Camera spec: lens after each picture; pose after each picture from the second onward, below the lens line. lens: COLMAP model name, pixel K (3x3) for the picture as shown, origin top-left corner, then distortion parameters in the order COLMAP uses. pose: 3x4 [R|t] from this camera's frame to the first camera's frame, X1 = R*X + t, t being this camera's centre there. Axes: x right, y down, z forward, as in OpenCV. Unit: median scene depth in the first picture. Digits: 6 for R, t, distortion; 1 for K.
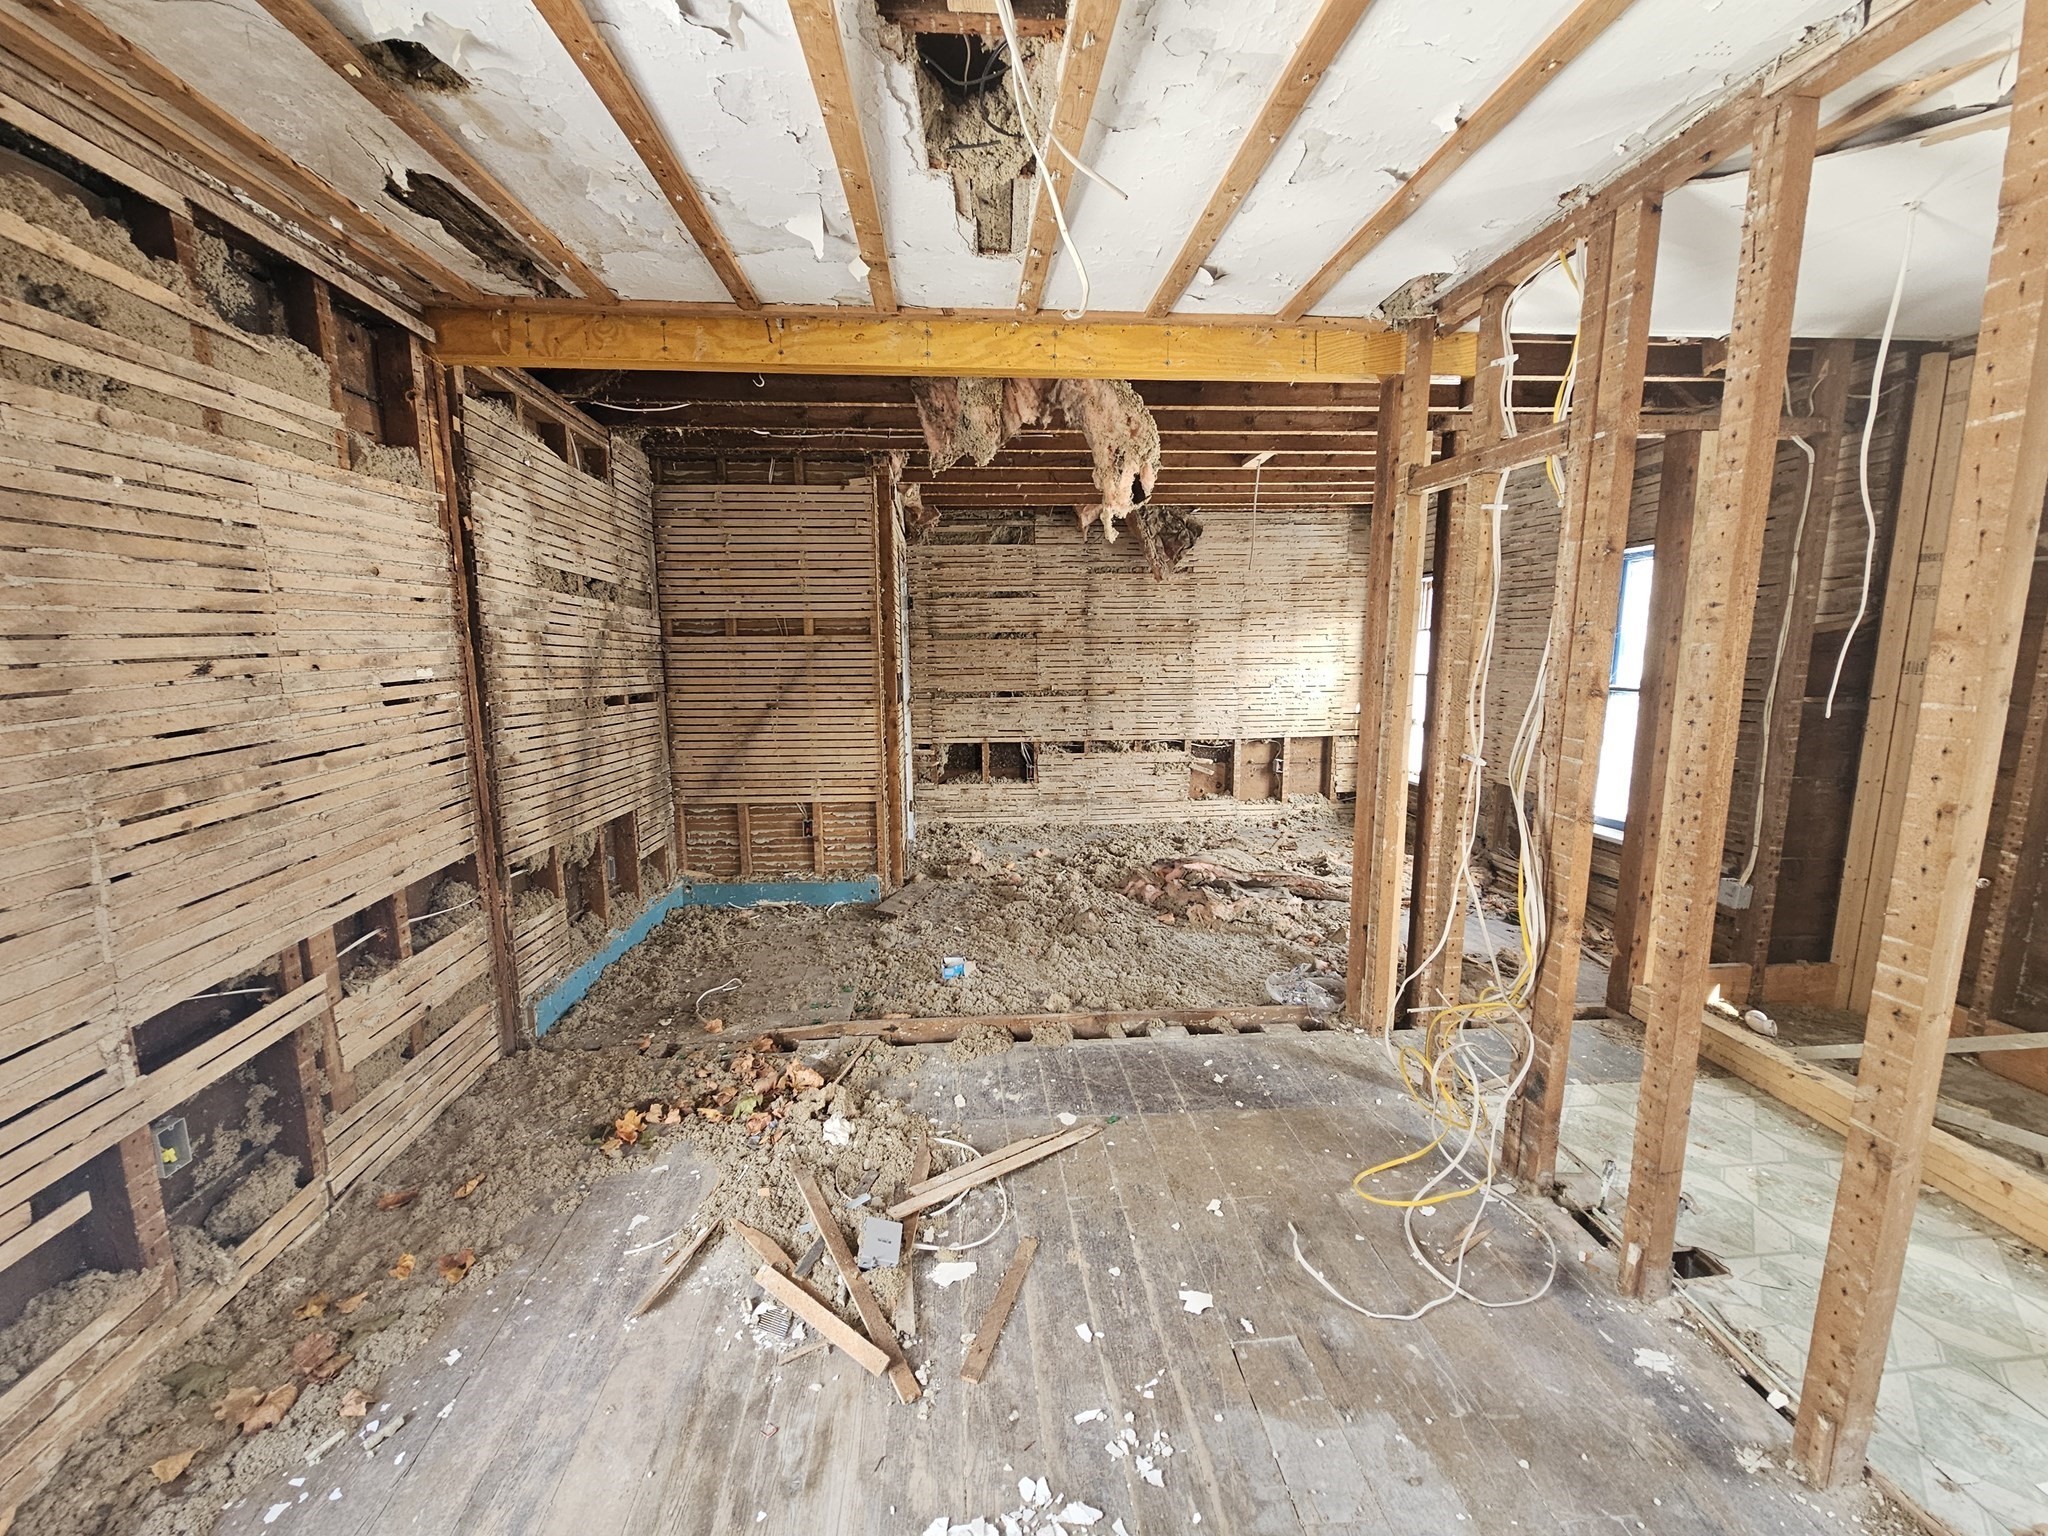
lens RADIAL K [[829.8, 0, 1018.7], [0, 829.8, 767.0], [0, 0, 1]] dist [-0.006112, 0.001133]
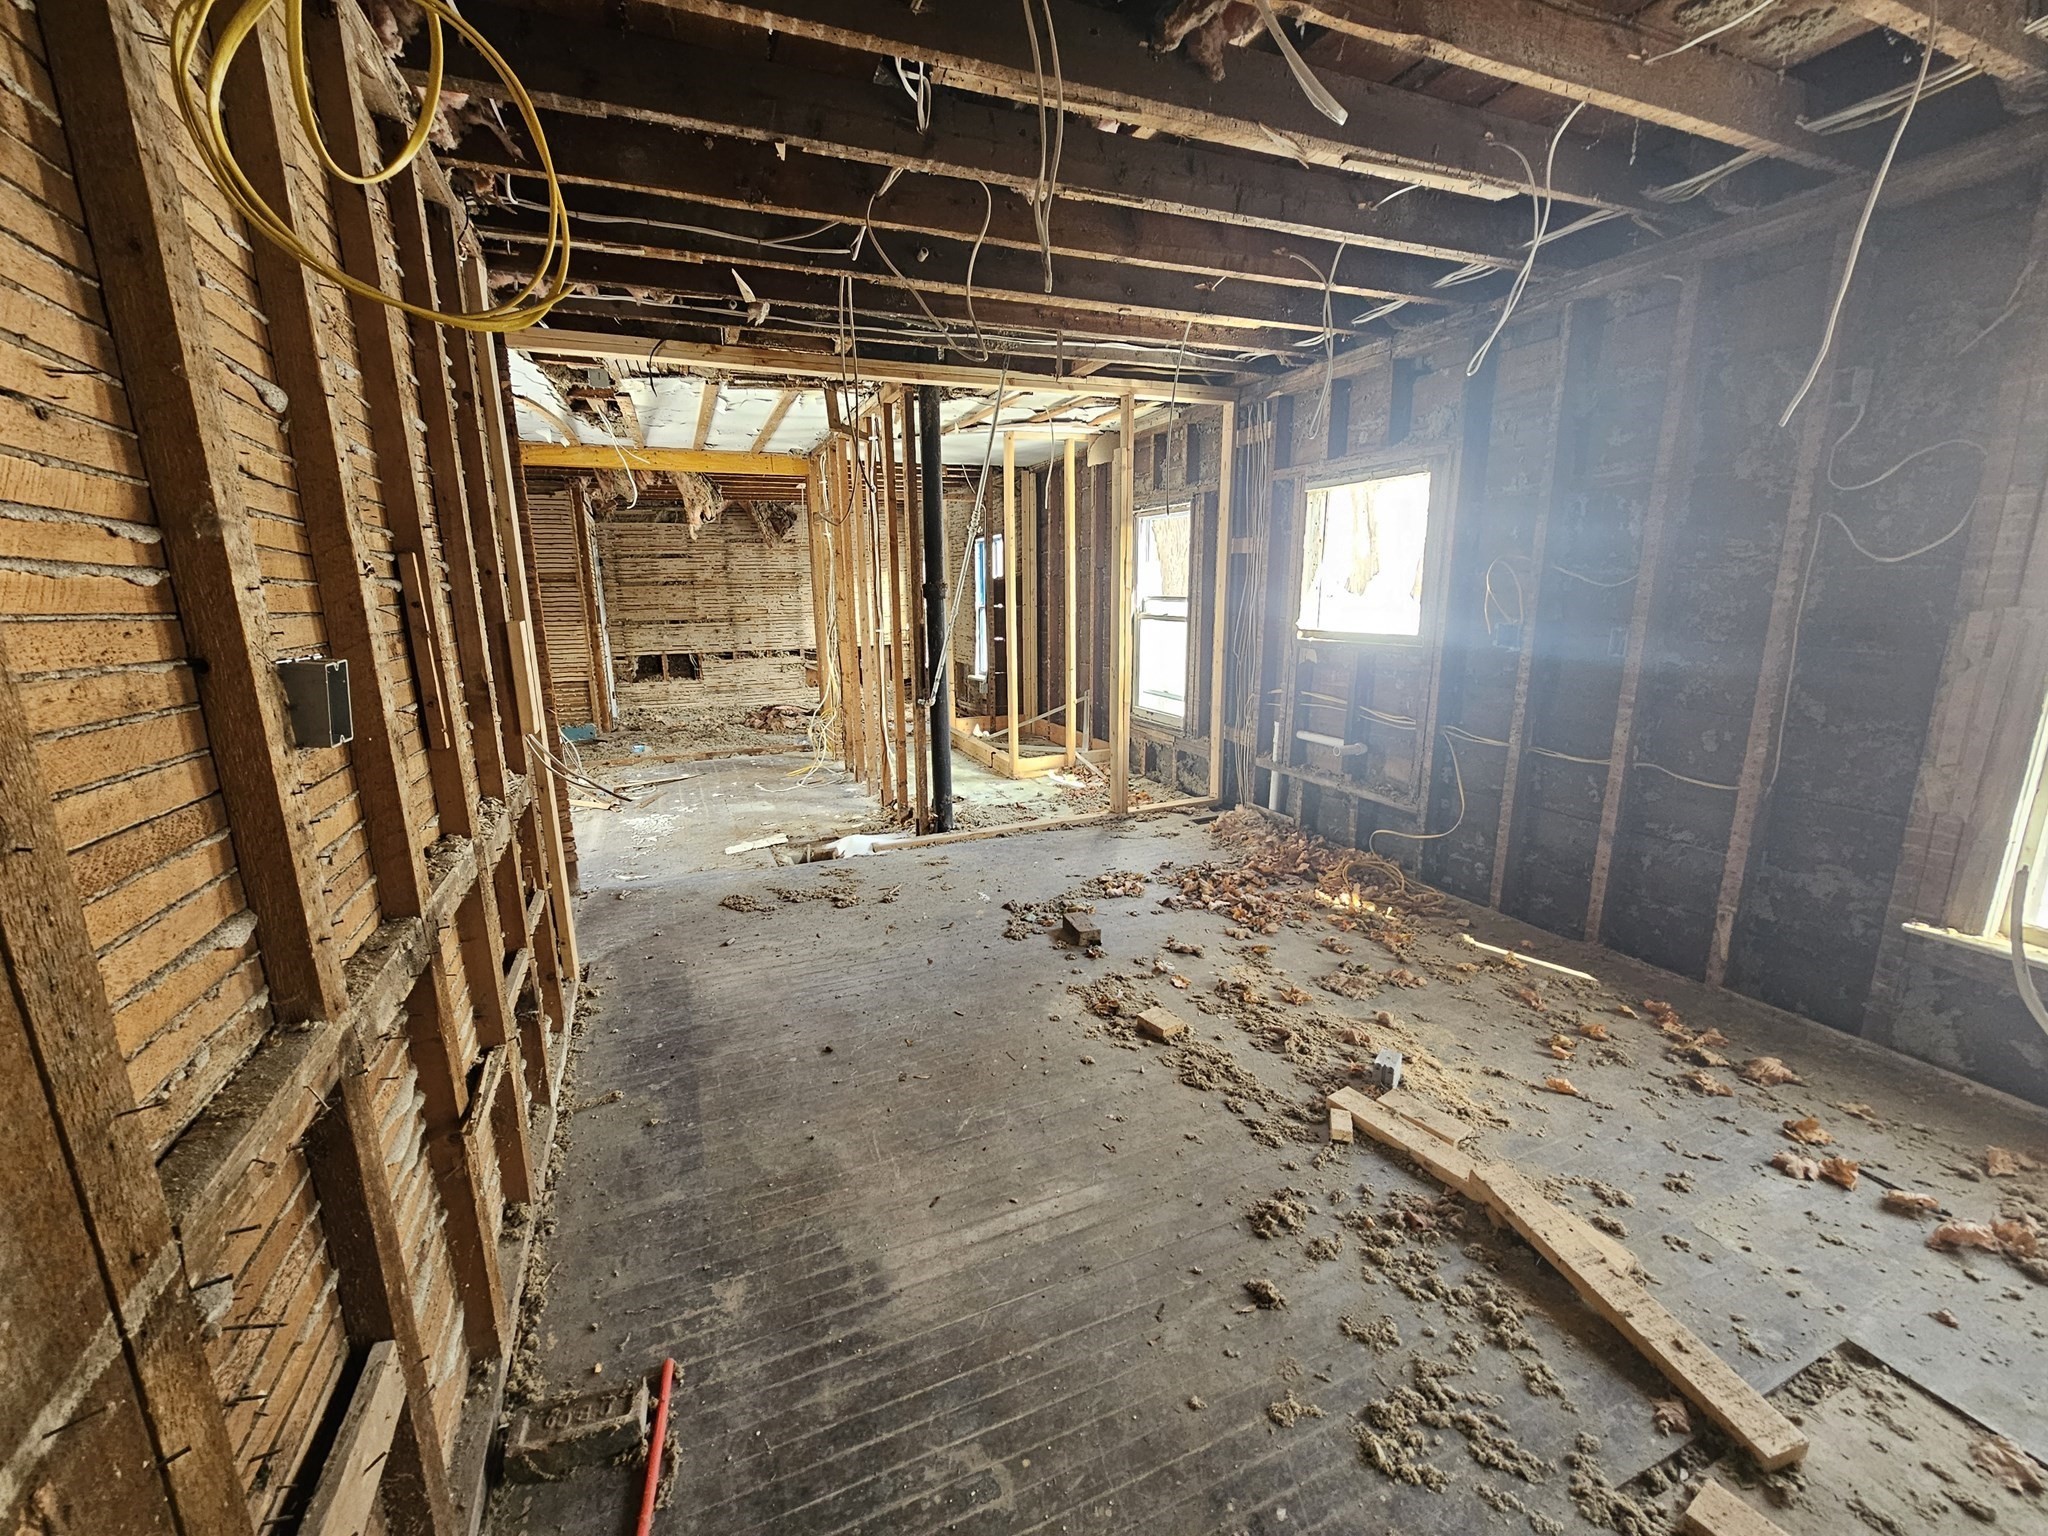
lens RADIAL K [[829.8, 0, 1022.9], [0, 829.8, 773.9], [0, 0, 1]] dist [-0.006112, 0.001133]
pose [[0.947807, -0.074130, 0.310109, 0.098744], [0.053444, 0.995774, 0.074691, 0.113503], [-0.314335, -0.054219, 0.947763, -0.678327]]
